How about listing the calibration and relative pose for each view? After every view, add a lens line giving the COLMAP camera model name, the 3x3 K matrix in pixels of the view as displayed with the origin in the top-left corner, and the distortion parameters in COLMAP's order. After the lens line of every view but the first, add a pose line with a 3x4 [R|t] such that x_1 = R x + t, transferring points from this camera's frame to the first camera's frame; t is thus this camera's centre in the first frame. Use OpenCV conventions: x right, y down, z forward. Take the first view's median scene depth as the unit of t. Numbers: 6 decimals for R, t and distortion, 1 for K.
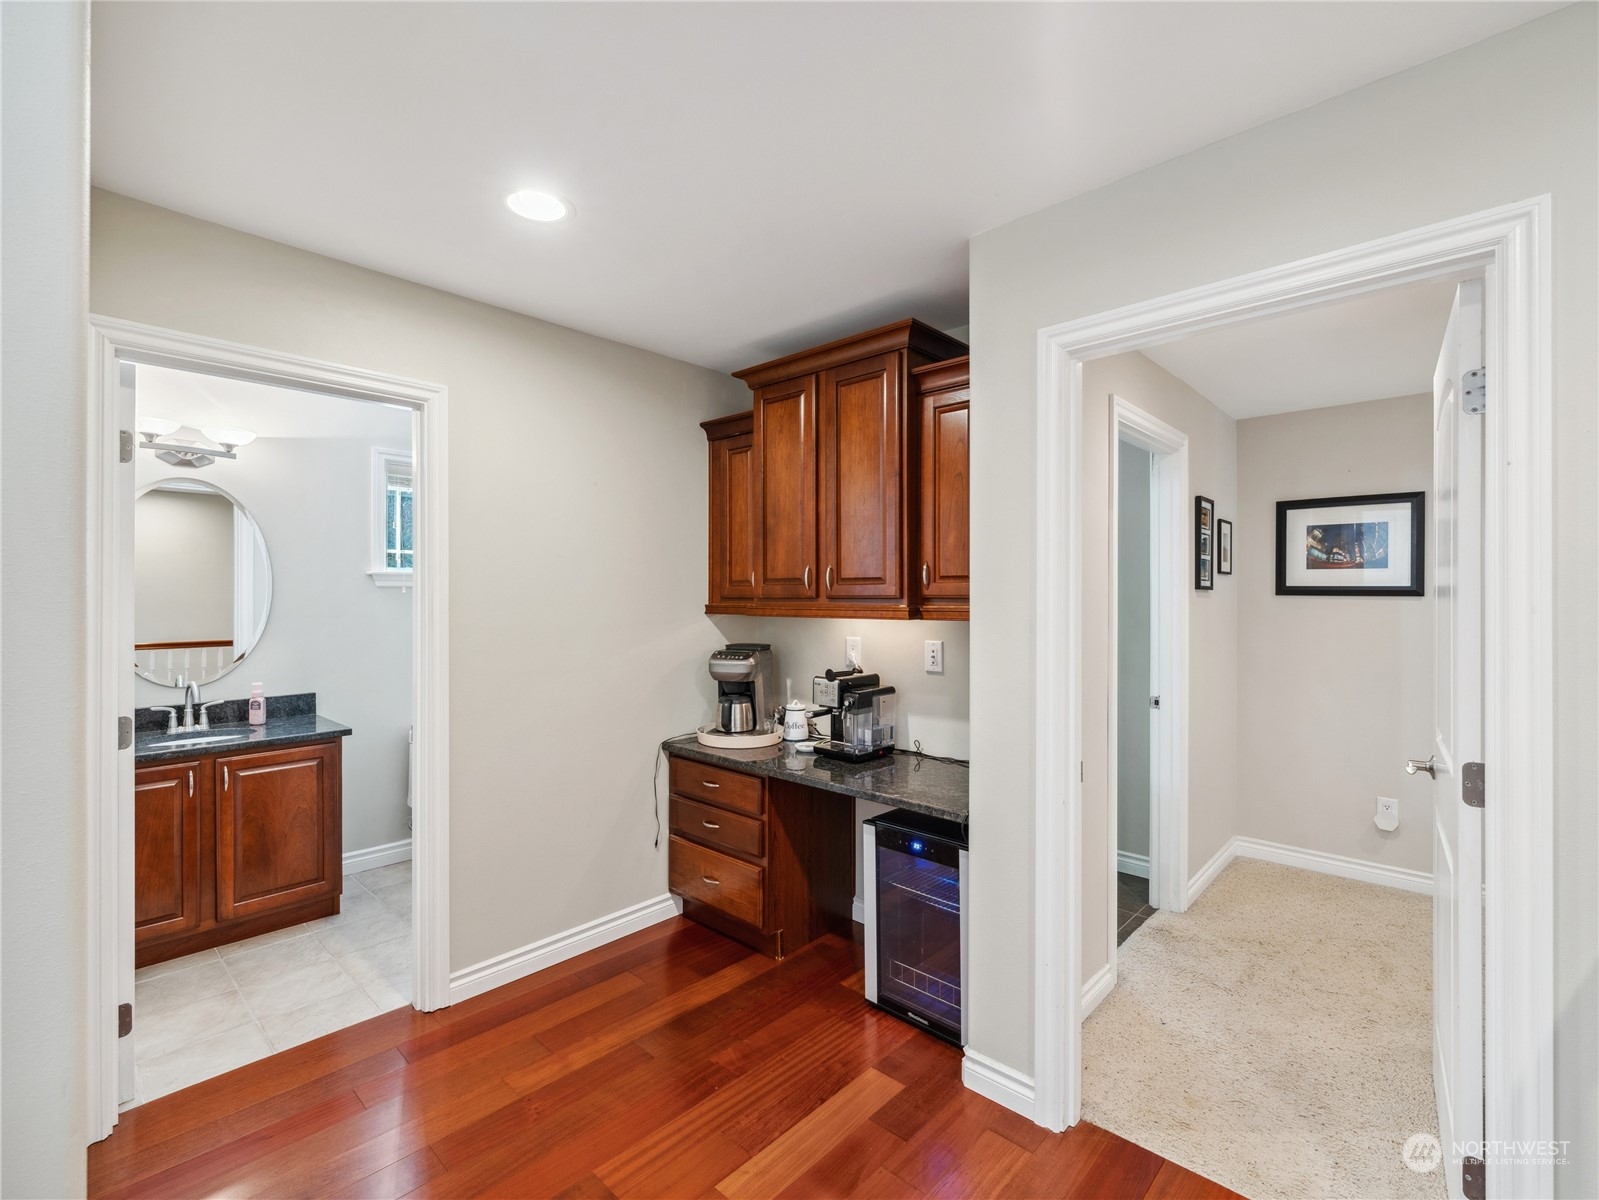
lens RADIAL K [[729.0, 0, 794.0], [0, 729.0, 596.2], [0, 0, 1]] dist [0.002761, -0.002813]
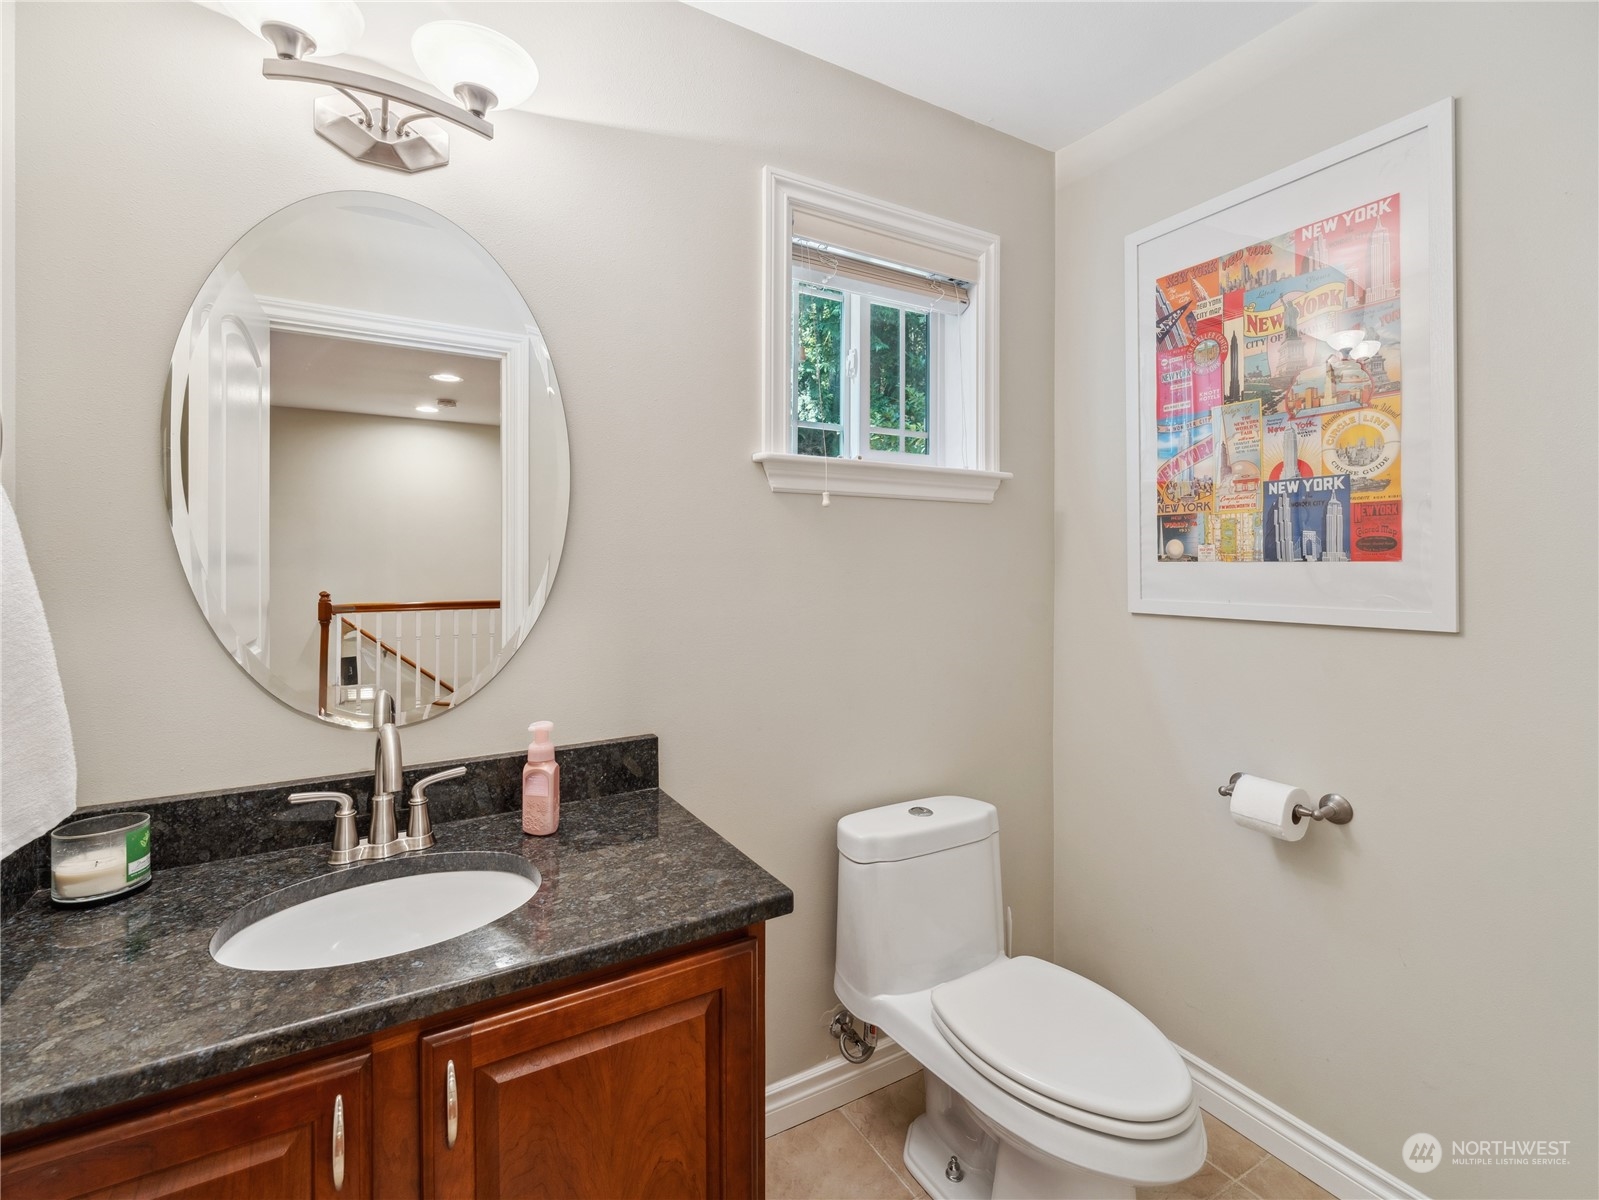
lens RADIAL K [[729.0, 0, 809.4], [0, 729.0, 560.7], [0, 0, 1]] dist [0.002761, -0.002813]
pose [[0.964913, 0.007225, -0.262470, -0.515944], [-0.005440, 0.999957, 0.007527, 0.030161], [0.262513, -0.005835, 0.964911, 0.689629]]
